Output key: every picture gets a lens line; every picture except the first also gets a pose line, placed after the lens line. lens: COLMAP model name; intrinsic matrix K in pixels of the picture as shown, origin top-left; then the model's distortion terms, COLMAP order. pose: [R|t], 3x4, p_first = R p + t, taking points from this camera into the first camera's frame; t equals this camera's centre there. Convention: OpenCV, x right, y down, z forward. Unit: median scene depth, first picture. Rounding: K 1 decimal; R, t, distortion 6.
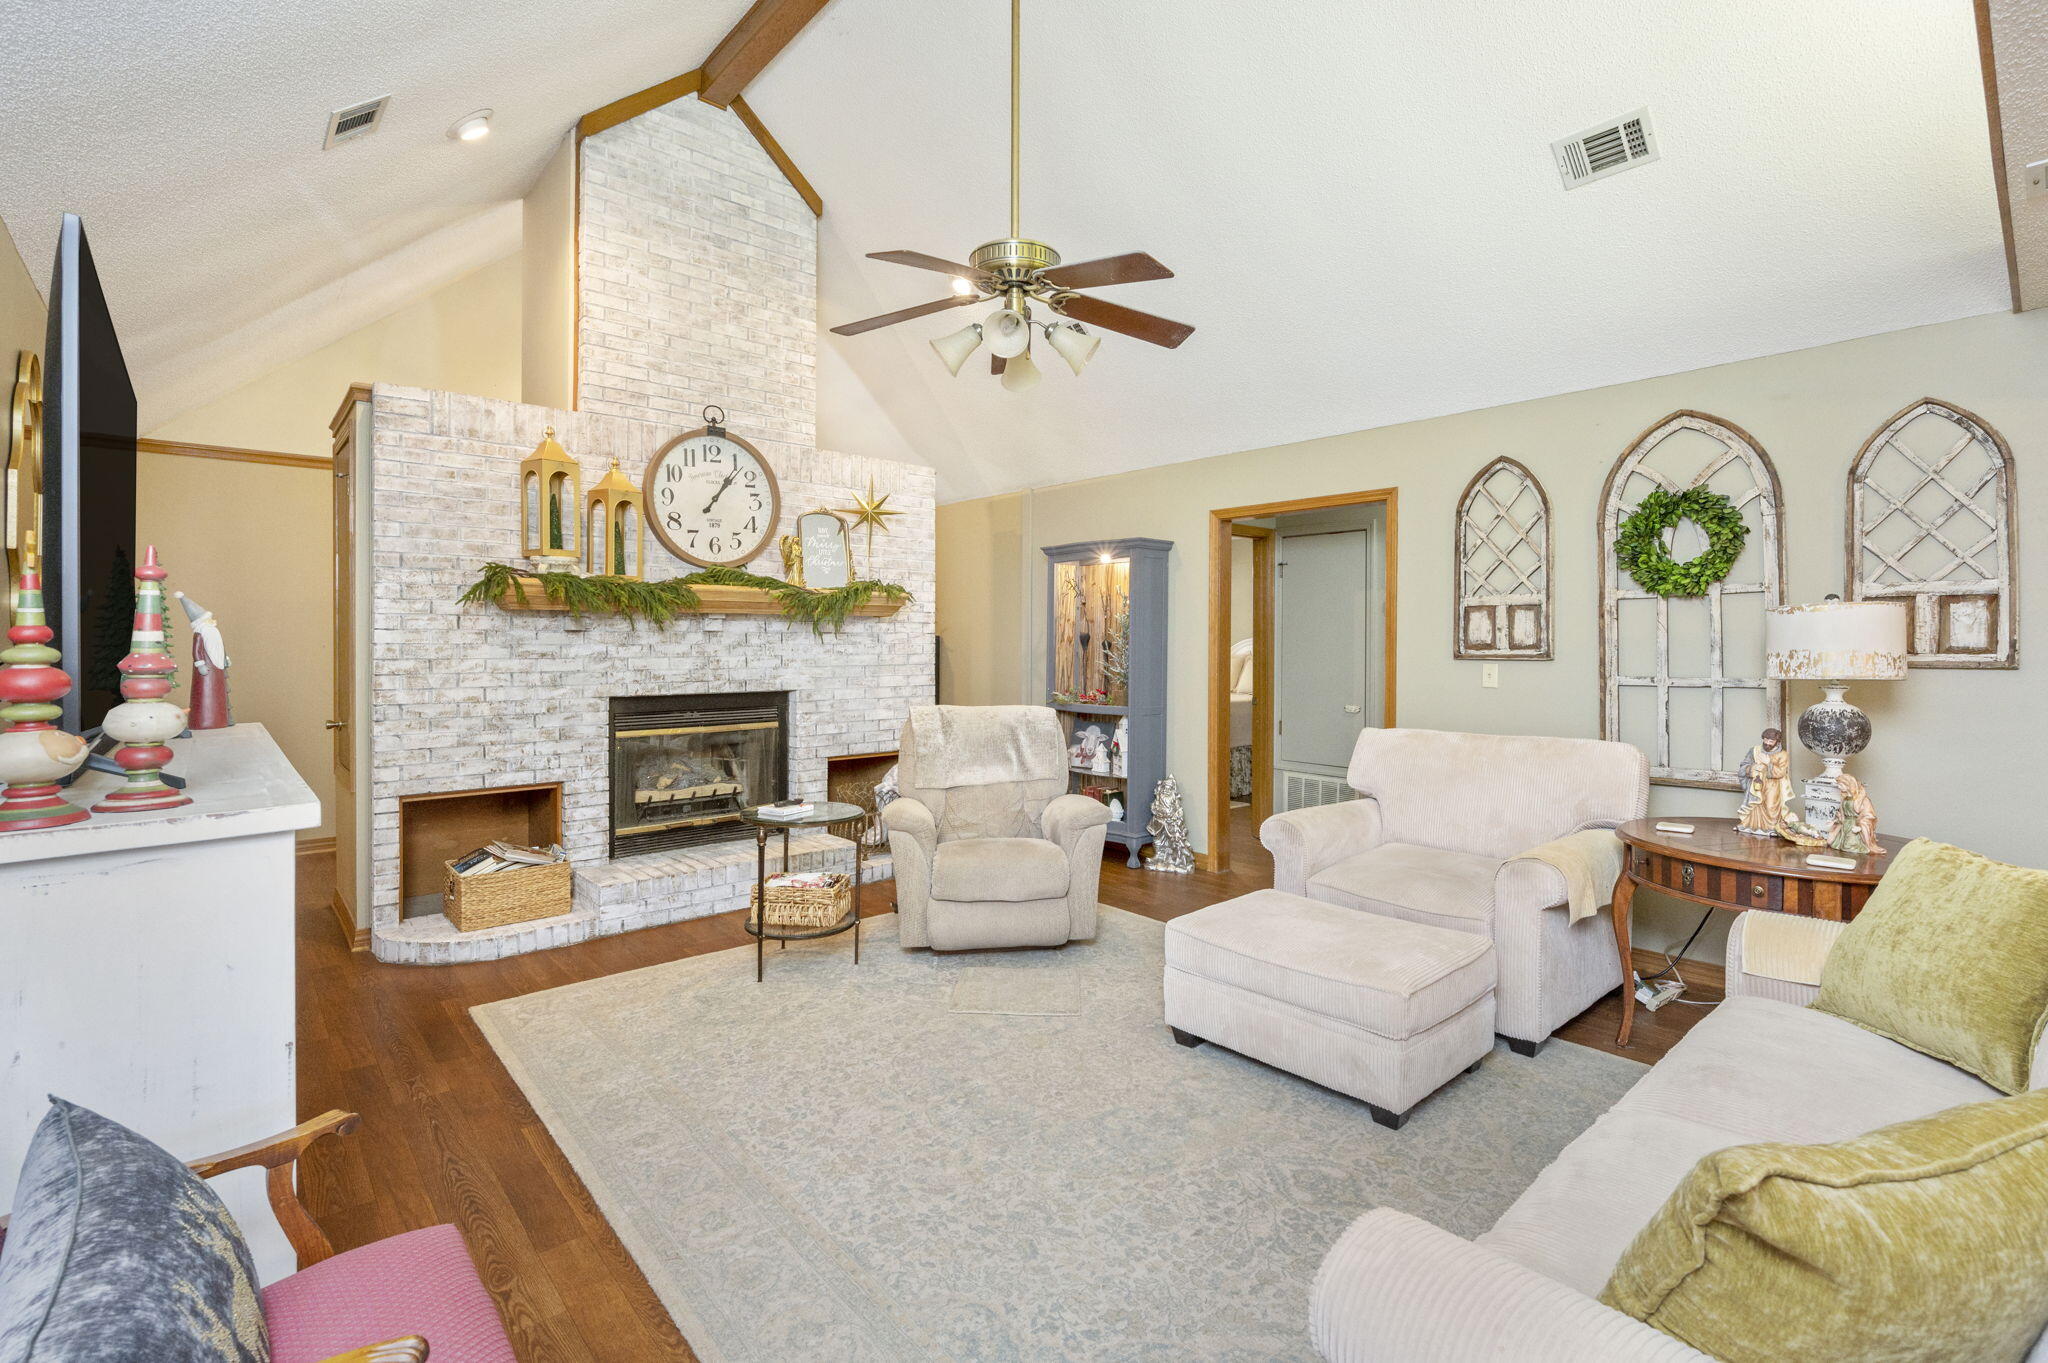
lens RADIAL K [[924.2, 0, 1032.9], [0, 924.2, 641.8], [0, 0, 1]] dist [-0.003719, -0.000285]
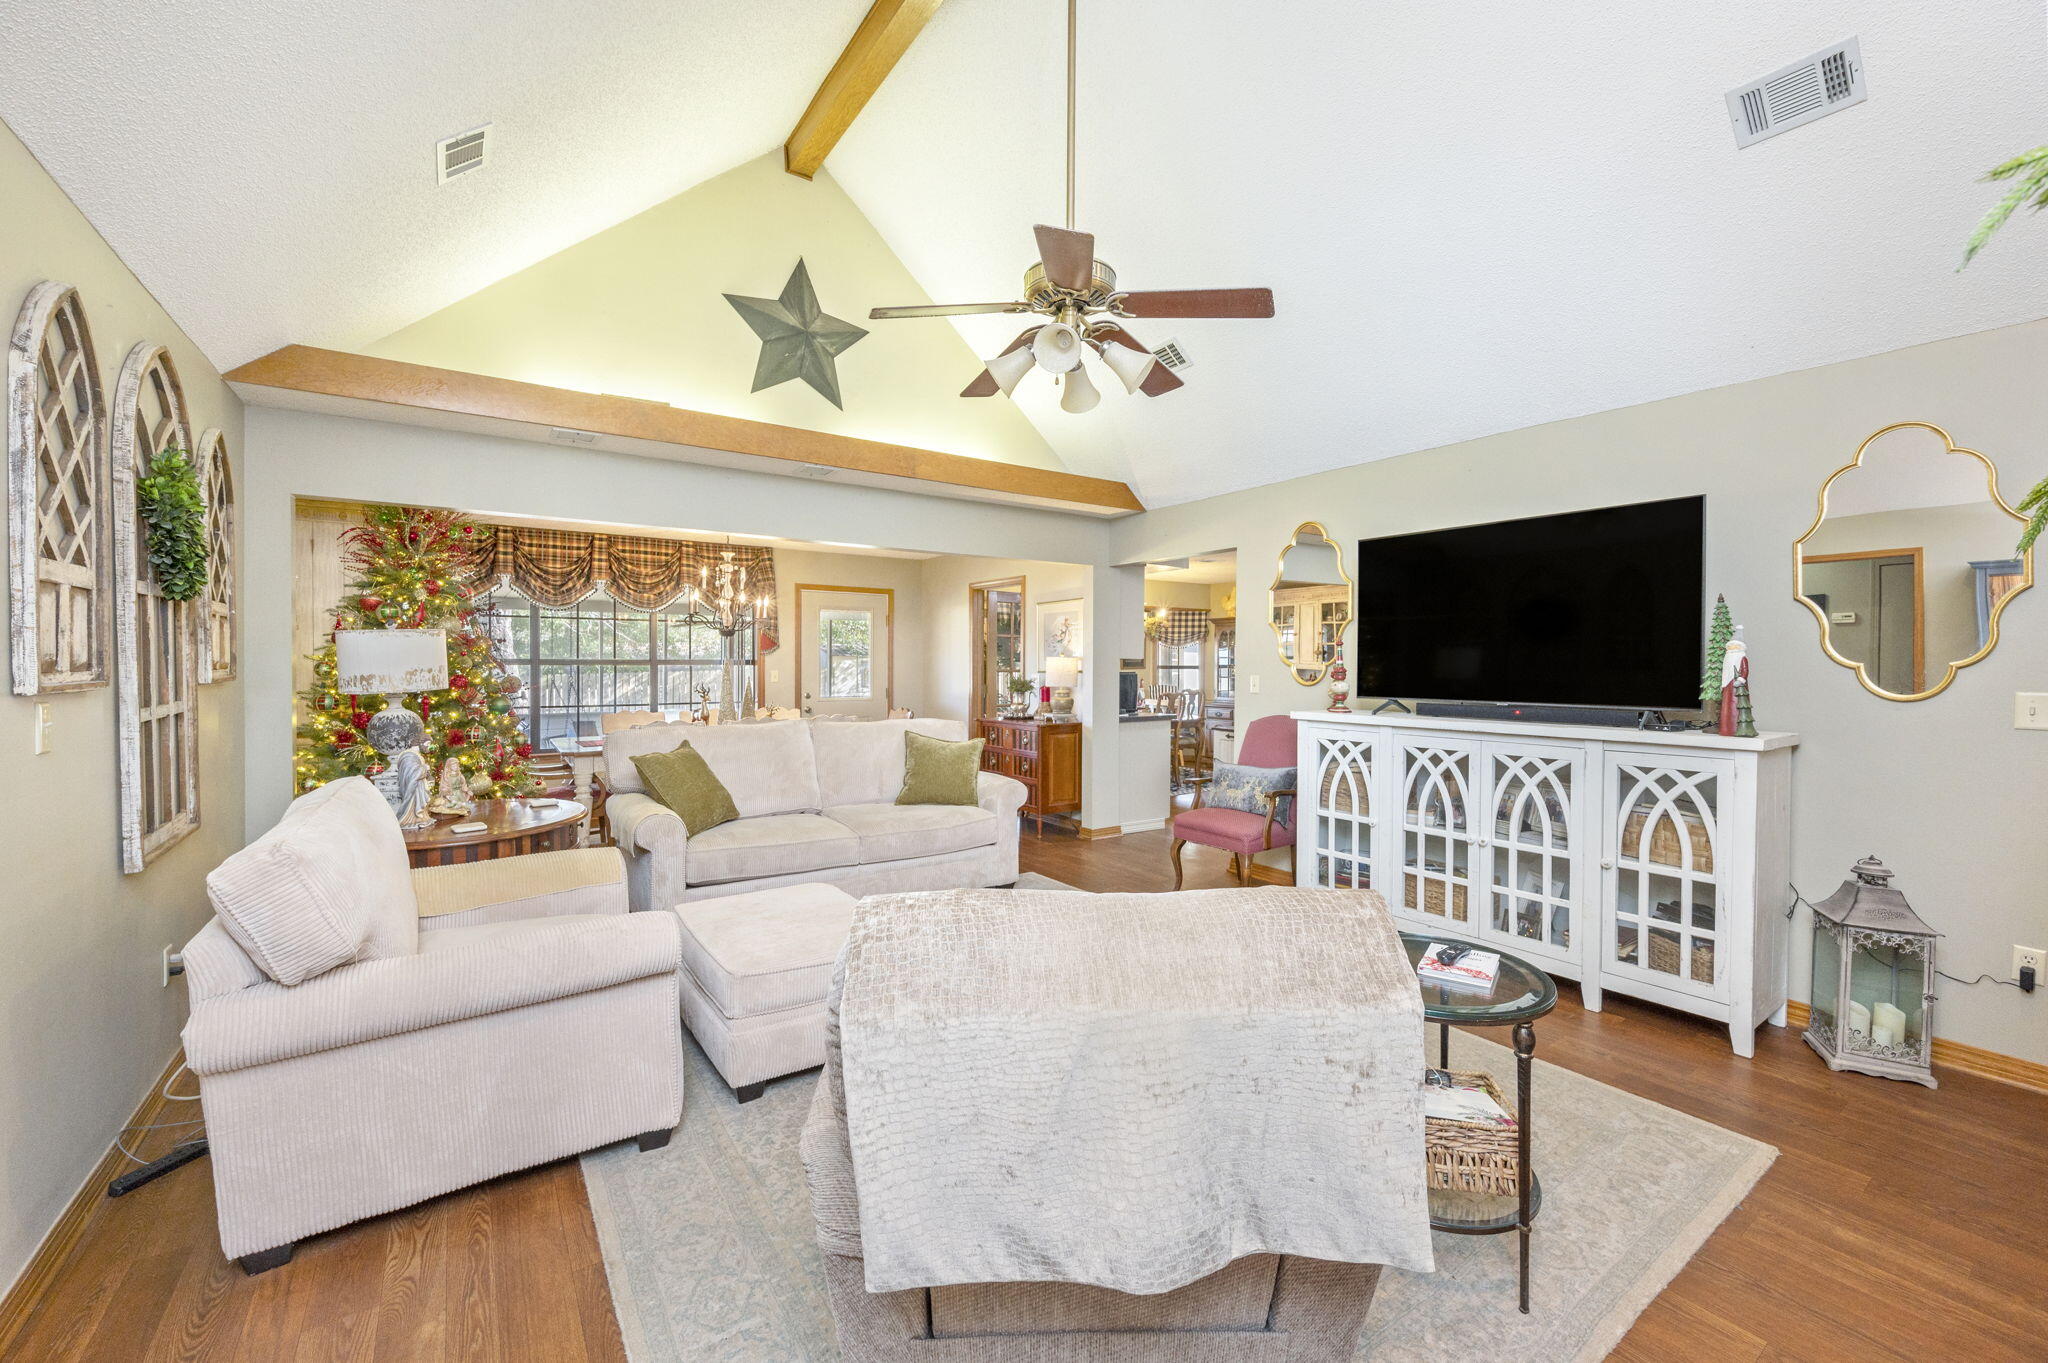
lens RADIAL K [[823.4, 0, 1024.0], [0, 823.4, 681.5], [0, 0, 1]] dist [-0.000601, 0.000018]
pose [[-0.991263, -0.014938, 0.131048, -0.074031], [-0.012575, 0.999743, 0.018839, -0.002845], [-0.131296, 0.017026, -0.991197, 1.414258]]
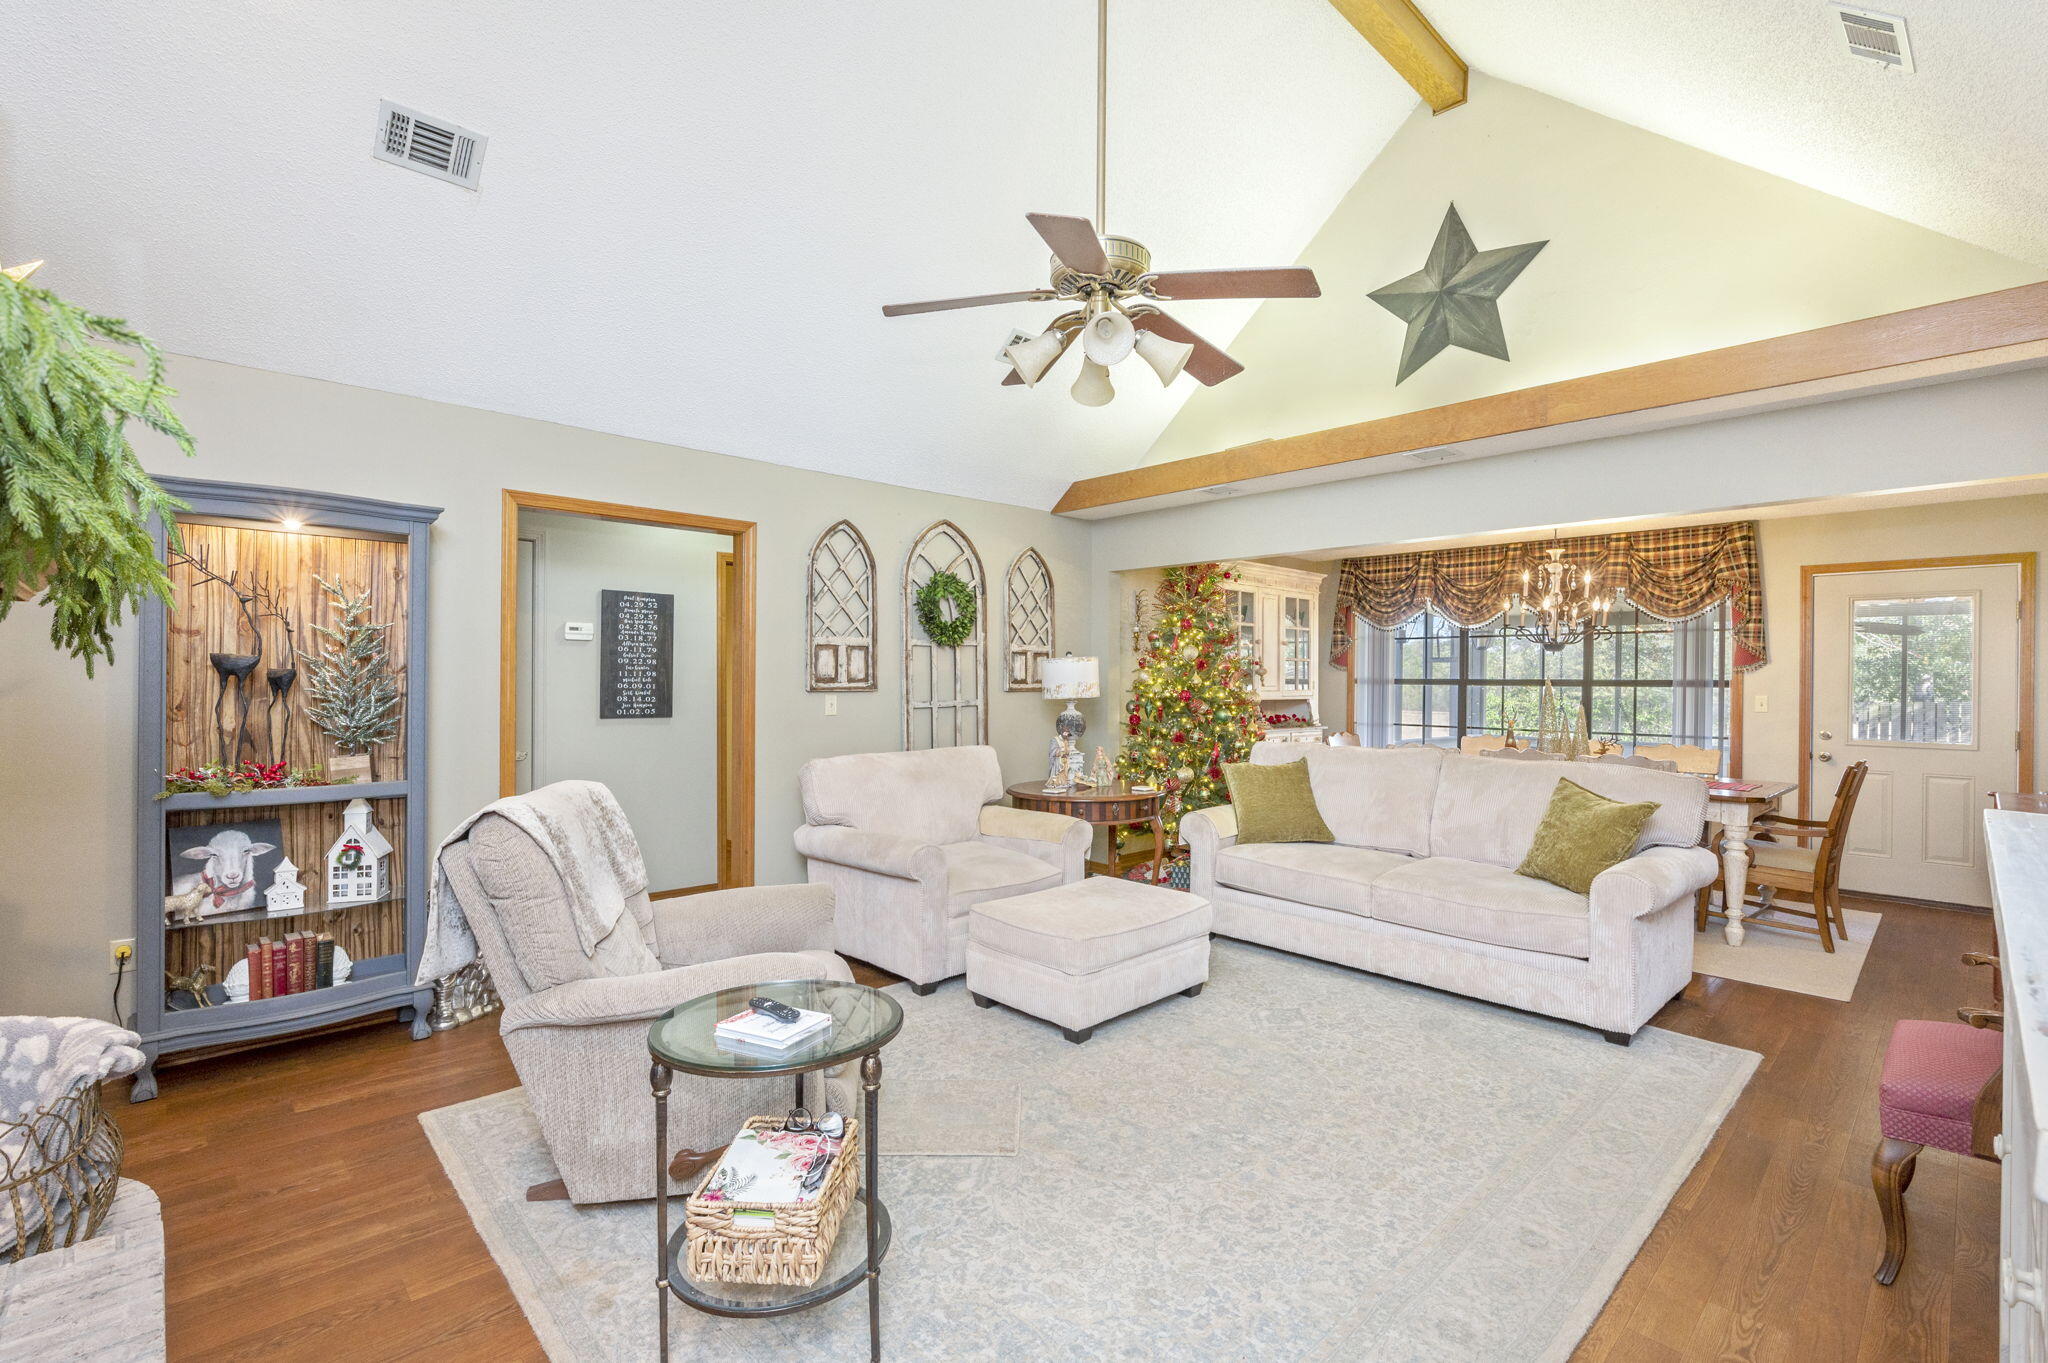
lens RADIAL K [[923.6, 0, 1024.0], [0, 923.6, 681.5], [0, 0, 1]] dist [0.014127, -0.000653]
pose [[-0.041336, -0.009749, 0.999098, -0.708570], [-0.012221, 0.999883, 0.009251, -0.006755], [-0.999071, -0.011828, -0.041450, 0.837828]]
